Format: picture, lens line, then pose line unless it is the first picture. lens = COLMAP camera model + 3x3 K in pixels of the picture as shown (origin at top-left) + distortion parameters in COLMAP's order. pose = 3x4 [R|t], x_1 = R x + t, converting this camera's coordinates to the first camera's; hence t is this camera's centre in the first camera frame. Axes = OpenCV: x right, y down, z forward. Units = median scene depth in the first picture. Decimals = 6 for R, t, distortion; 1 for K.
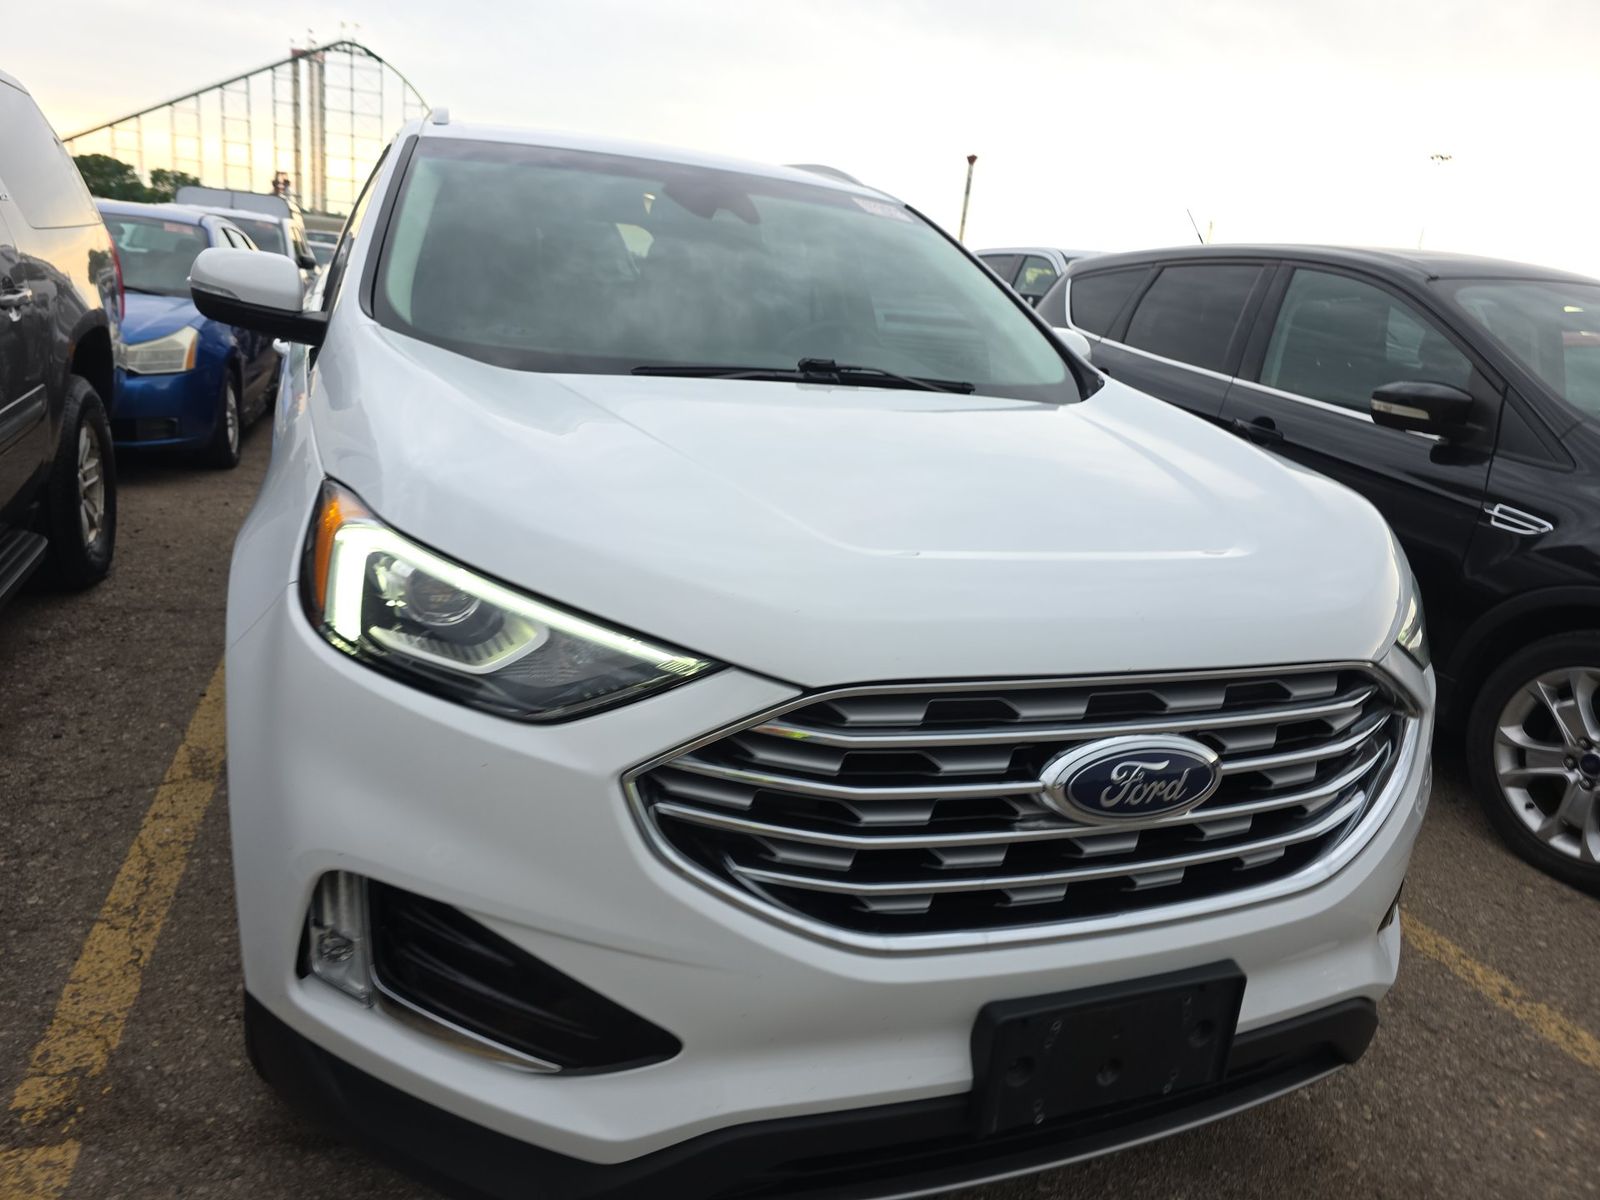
lens RADIAL K [[1053.1, 0, 797.7], [0, 1053.1, 608.4], [0, 0, 1]] dist [0.062969, -0.072533]
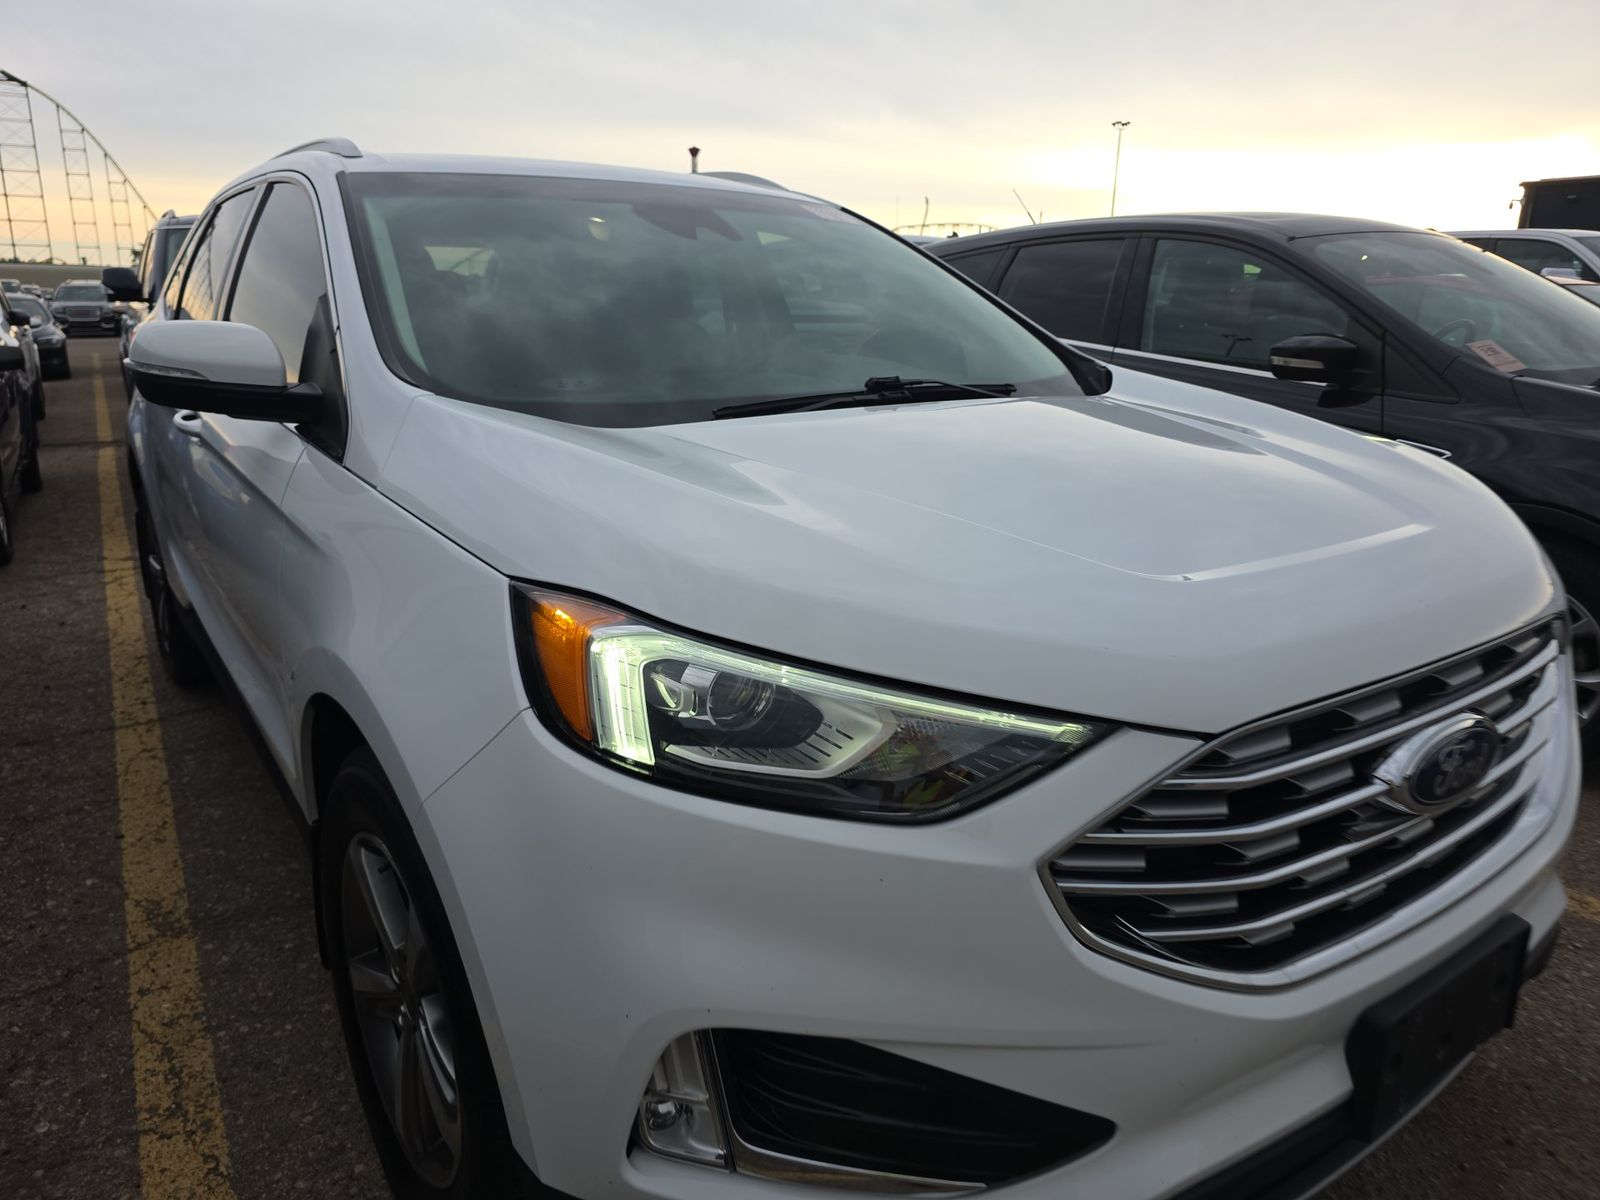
lens RADIAL K [[1048.7, 0, 802.6], [0, 1048.7, 612.1], [0, 0, 1]] dist [0.052347, -0.055240]
pose [[0.966676, -0.151953, 0.206027, -0.253796], [0.149707, 0.988374, 0.026543, -0.054891], [-0.207665, 0.005185, 0.978186, 0.071275]]
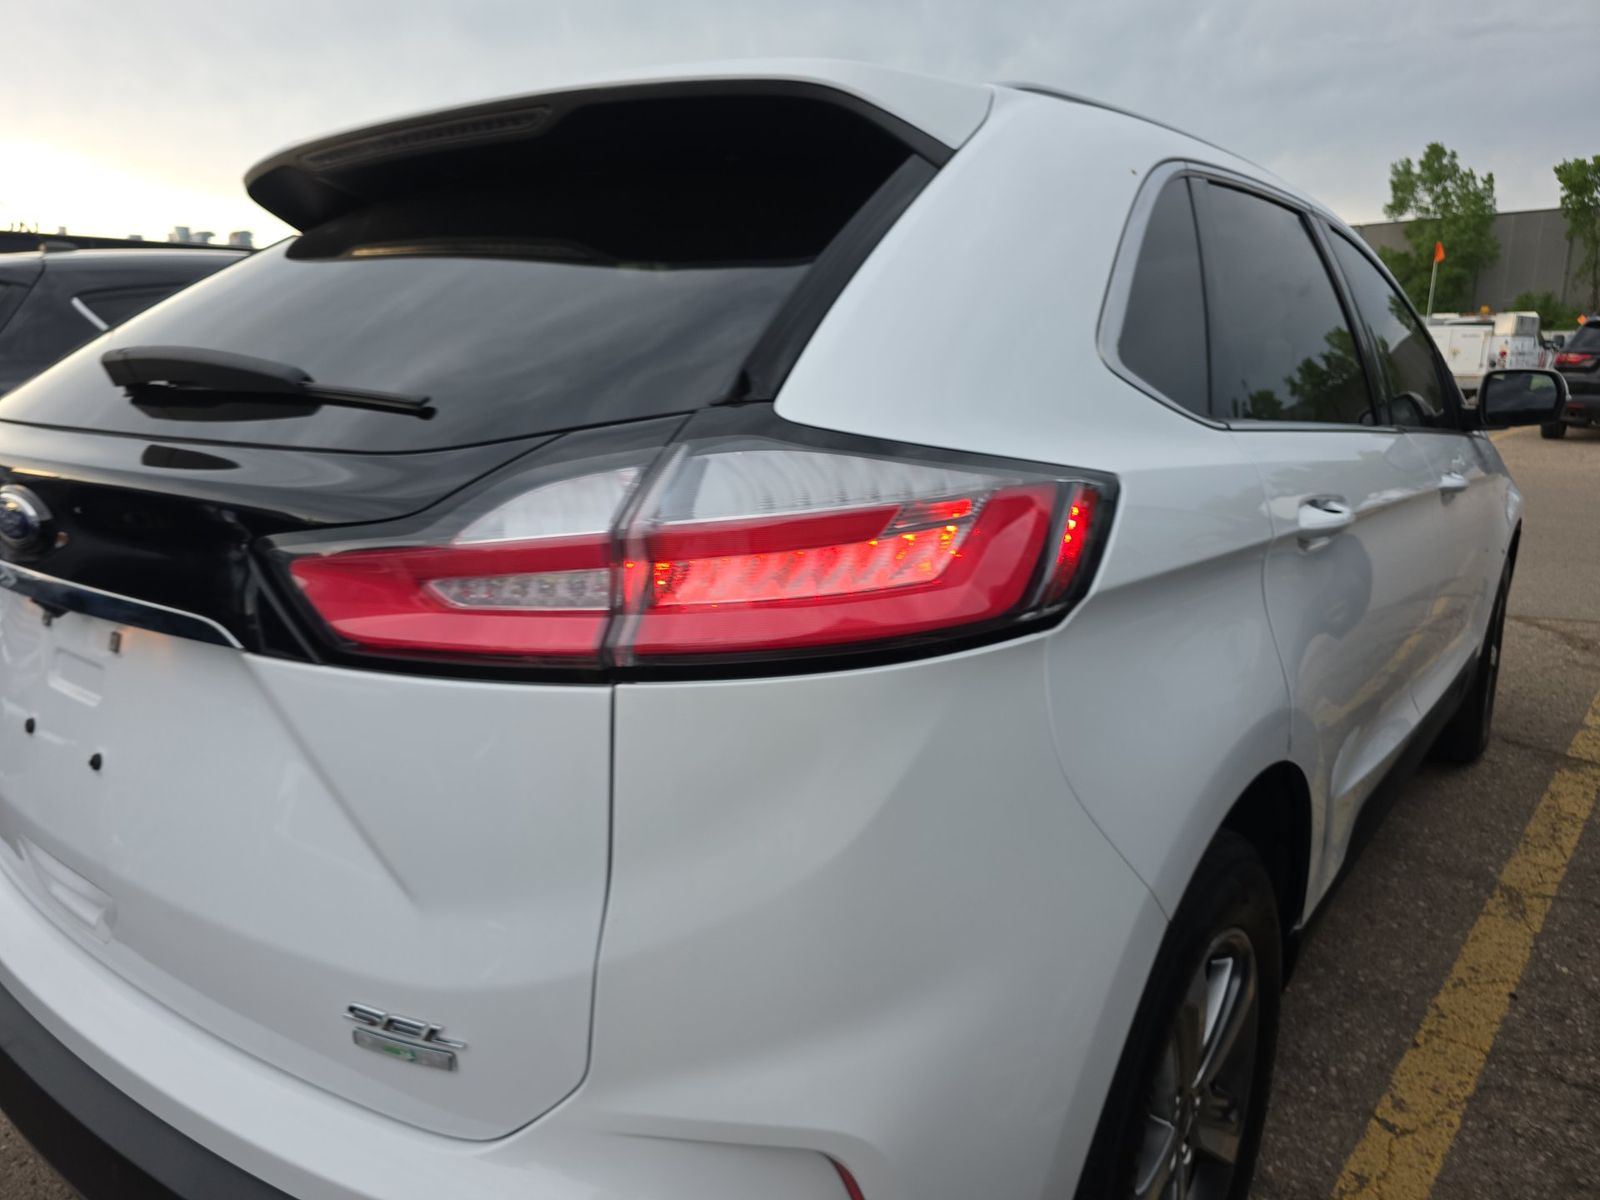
lens RADIAL K [[1053.1, 0, 797.7], [0, 1053.1, 608.4], [0, 0, 1]] dist [0.062969, -0.072533]
pose [[-0.489097, -0.293268, 0.821449, -1.204132], [0.212583, 0.873301, 0.438353, -0.803572], [-0.845927, 0.389023, -0.364786, 2.259815]]
